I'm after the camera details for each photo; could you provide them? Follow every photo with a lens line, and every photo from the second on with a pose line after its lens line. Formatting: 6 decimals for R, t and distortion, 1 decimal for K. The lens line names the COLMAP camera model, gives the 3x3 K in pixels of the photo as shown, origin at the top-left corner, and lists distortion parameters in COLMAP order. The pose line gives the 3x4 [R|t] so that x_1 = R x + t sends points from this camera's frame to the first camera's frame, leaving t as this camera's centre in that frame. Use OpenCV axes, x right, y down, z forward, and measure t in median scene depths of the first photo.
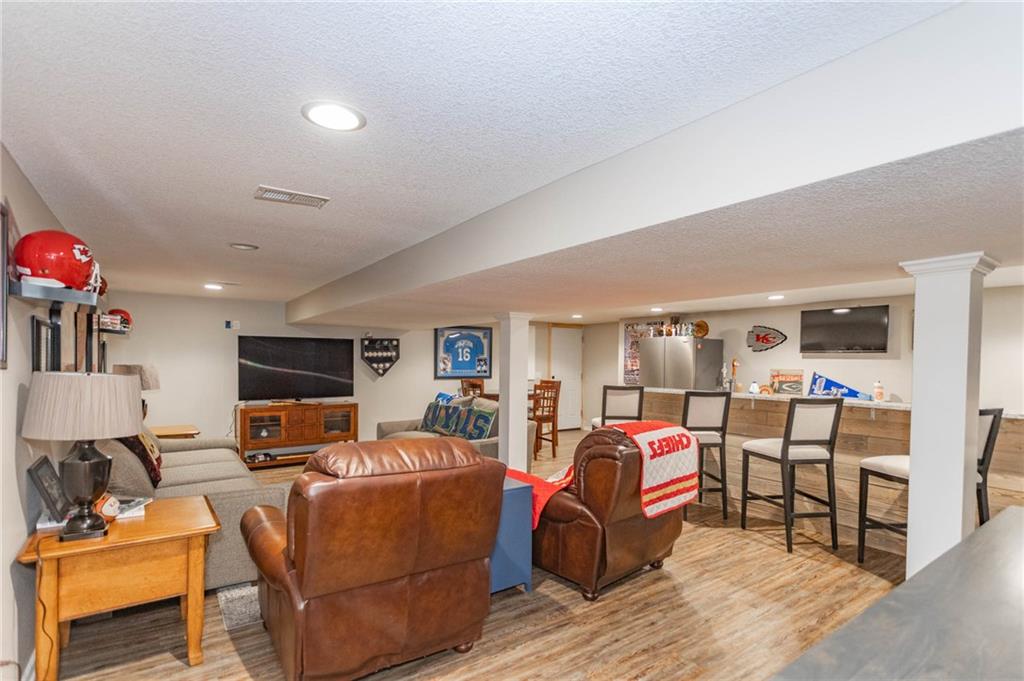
lens RADIAL K [[487.4, 0, 521.2], [0, 487.4, 350.3], [0, 0, 1]] dist [0.003264, 0.000567]
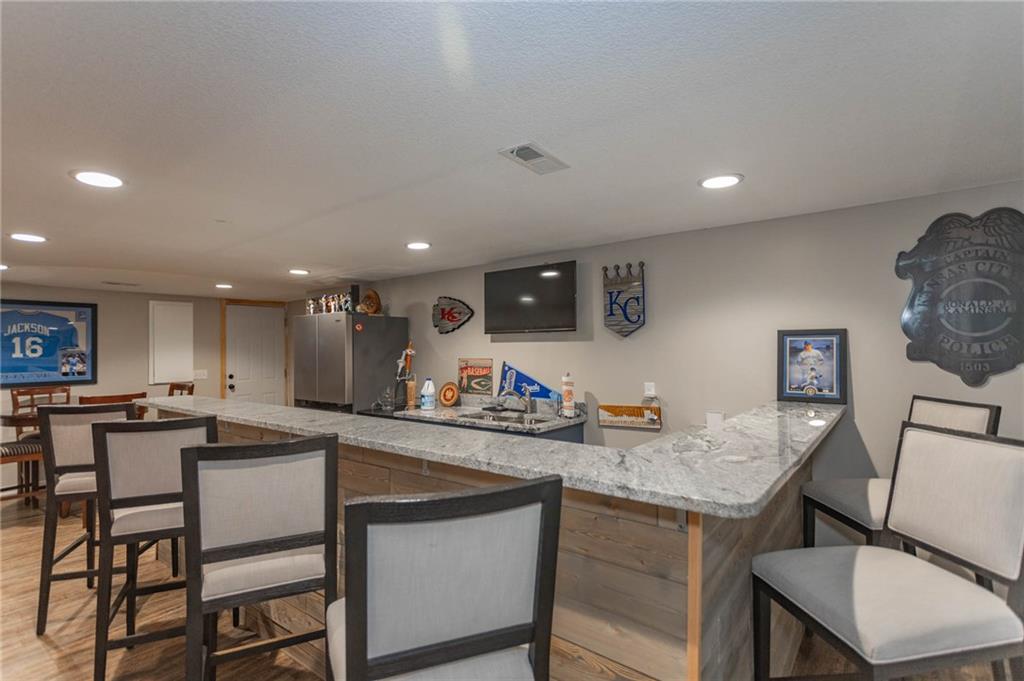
lens RADIAL K [[493.3, 0, 512.1], [0, 493.3, 326.8], [0, 0, 1]] dist [0.000963, 0.000071]
pose [[0.958034, -0.012075, 0.286401, 0.384987], [0.018343, 0.999647, -0.019212, 0.008242], [-0.286068, 0.023660, 0.957917, 0.307126]]
